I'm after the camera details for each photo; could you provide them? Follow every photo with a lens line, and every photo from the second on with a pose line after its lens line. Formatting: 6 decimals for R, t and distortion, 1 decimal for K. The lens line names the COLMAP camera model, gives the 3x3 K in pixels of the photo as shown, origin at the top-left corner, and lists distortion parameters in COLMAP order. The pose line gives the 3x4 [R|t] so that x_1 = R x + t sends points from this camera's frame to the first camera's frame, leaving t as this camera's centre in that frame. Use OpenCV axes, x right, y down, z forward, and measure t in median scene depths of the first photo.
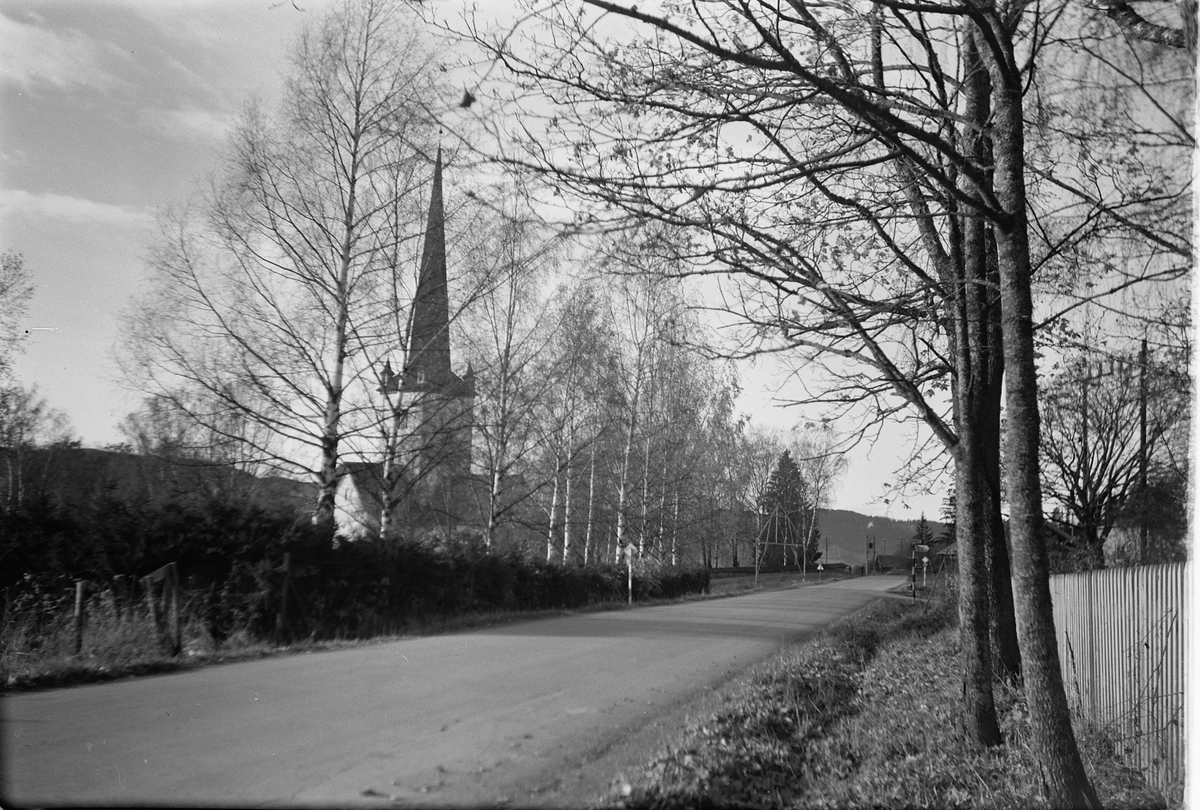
lens RADIAL K [[1697.4, 0, 600.0], [0, 1697.4, 405.0], [0, 0, 1]] dist [0.056133, -0.579863]
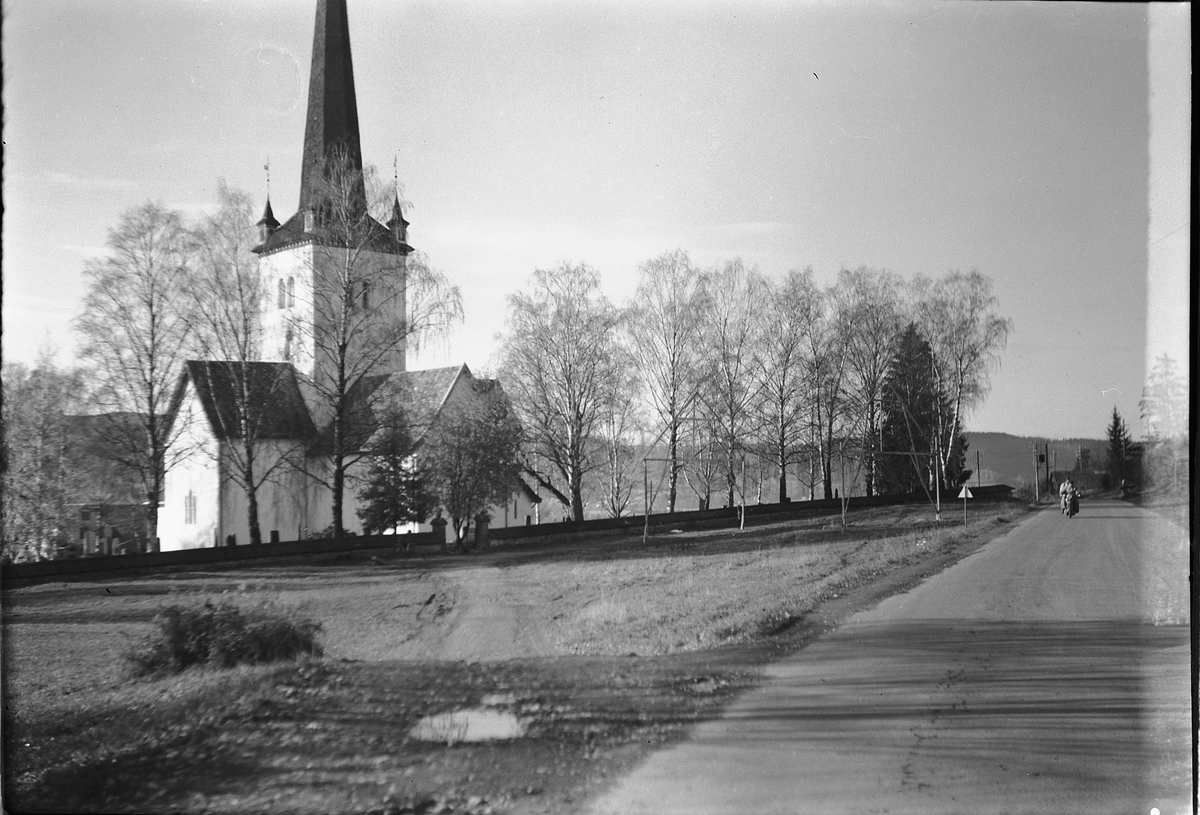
lens RADIAL K [[1697.4, 0, 600.0], [0, 1697.4, 407.5], [0, 0, 1]] dist [0.056133, -0.579863]
pose [[0.994898, -0.052515, -0.086139, 0.047824], [0.055807, 0.997783, 0.036262, 0.032405], [0.084044, -0.040884, 0.995623, 0.354322]]
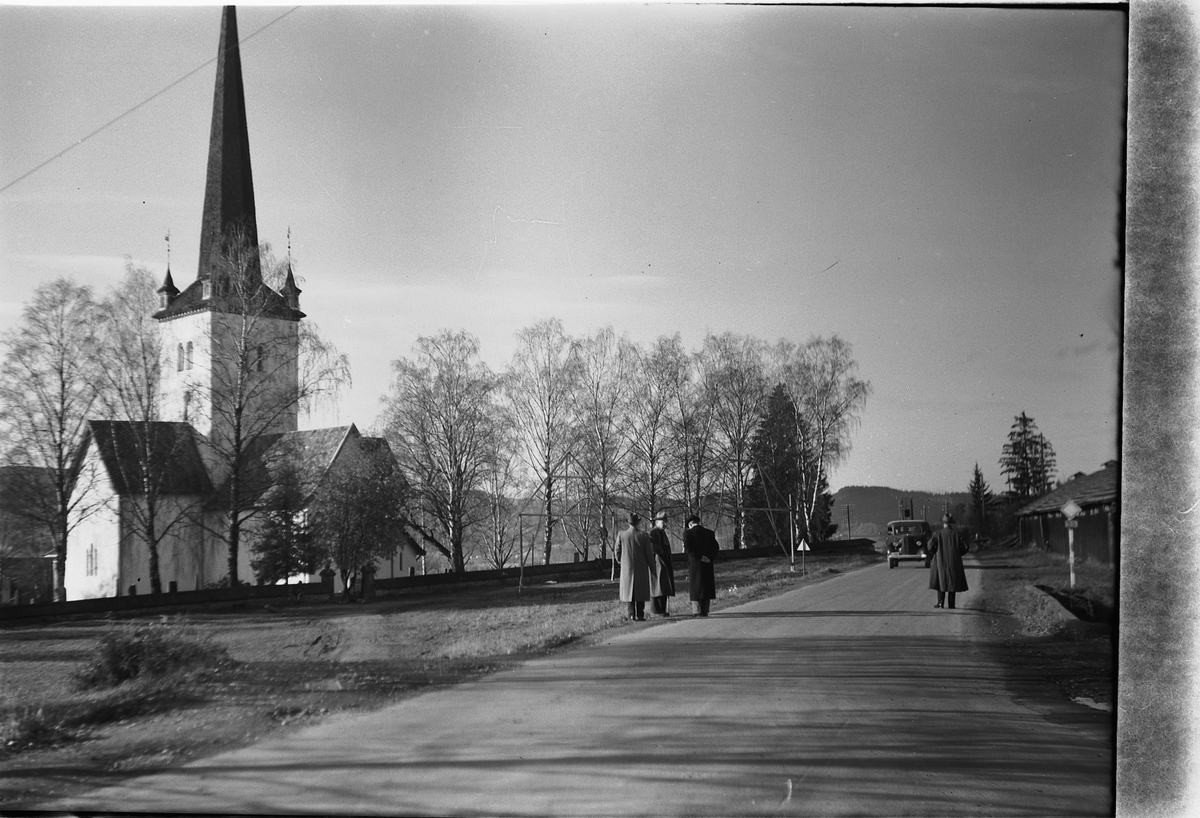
lens RADIAL K [[1666.1, 0, 497.8], [0, 1666.1, 406.4], [0, 0, 1]] dist [0.048883, 0.001173]
pose [[0.995360, -0.054453, -0.079327, 0.053019], [0.054897, 0.998486, 0.003417, 0.030475], [0.079021, -0.007756, 0.996843, 0.330727]]
